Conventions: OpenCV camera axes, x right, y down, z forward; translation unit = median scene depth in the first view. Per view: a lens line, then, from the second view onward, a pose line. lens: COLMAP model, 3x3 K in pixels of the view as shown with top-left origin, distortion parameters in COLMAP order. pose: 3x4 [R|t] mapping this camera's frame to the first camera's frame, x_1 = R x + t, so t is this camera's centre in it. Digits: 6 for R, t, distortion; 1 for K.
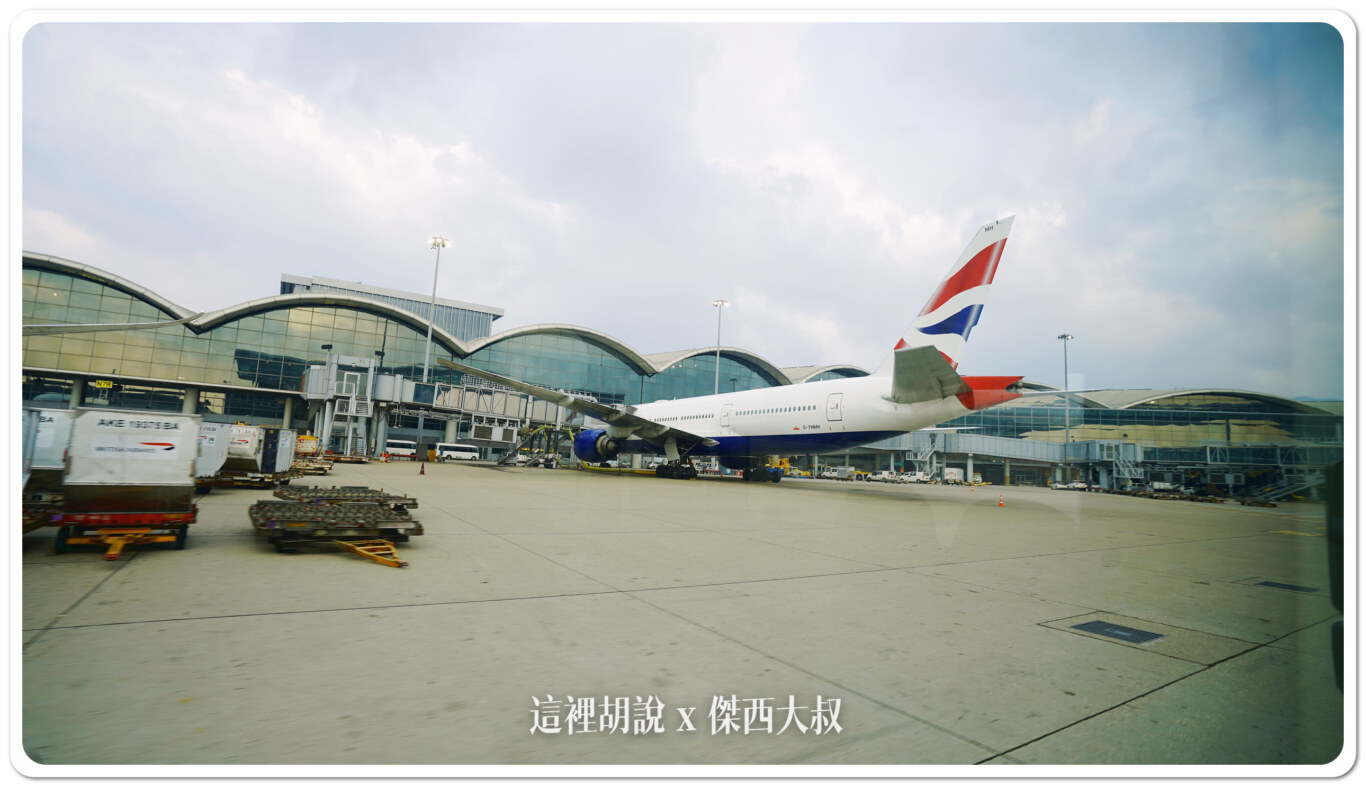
lens RADIAL K [[602.0, 0, 683.0], [0, 602.0, 393.5], [0, 0, 1]] dist [-0.067010, 0.035311]
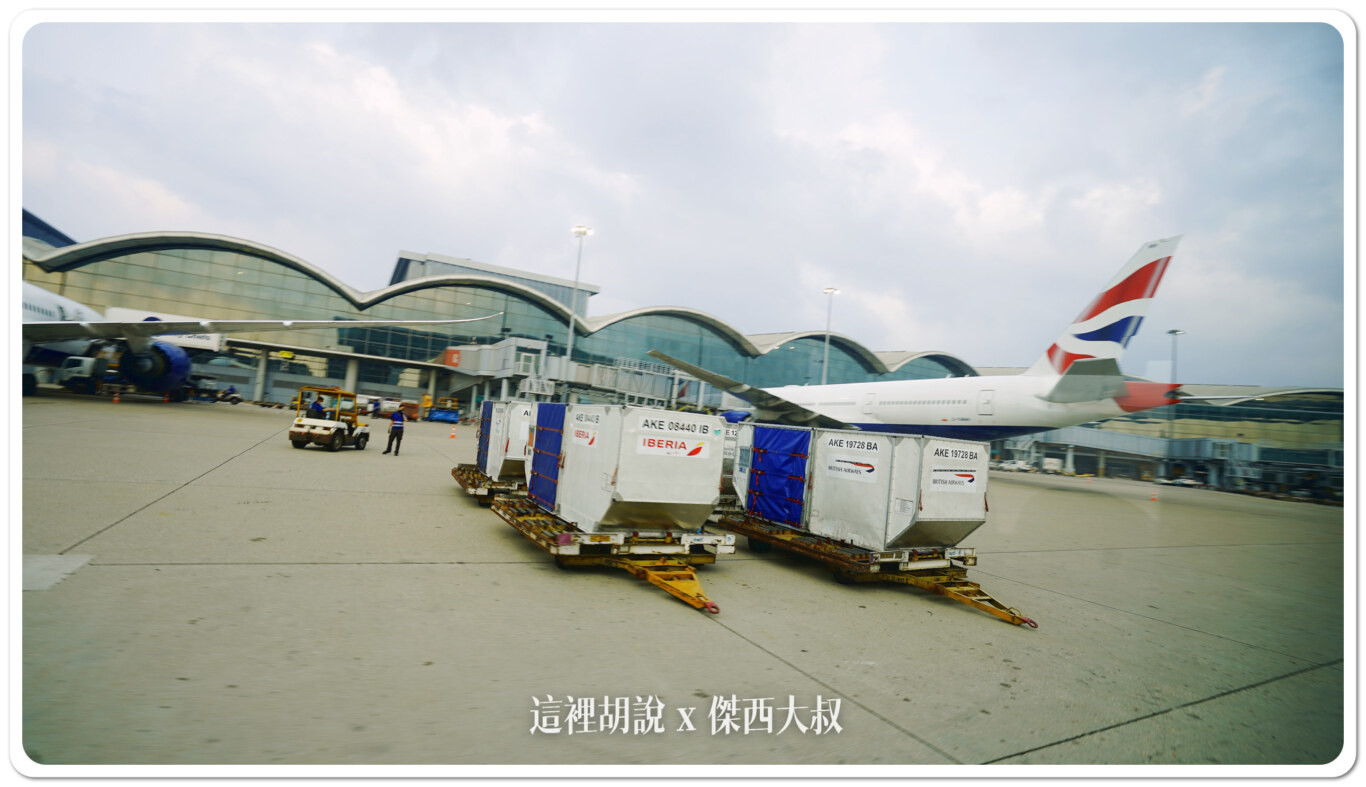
lens RADIAL K [[629.8, 0, 637.9], [0, 629.8, 392.3], [0, 0, 1]] dist [-0.069751, 0.037479]
pose [[0.995987, 0.035448, -0.082181, -0.175052], [-0.031158, 0.998113, 0.052904, -0.022100], [0.083902, -0.050131, 0.995212, -0.110373]]
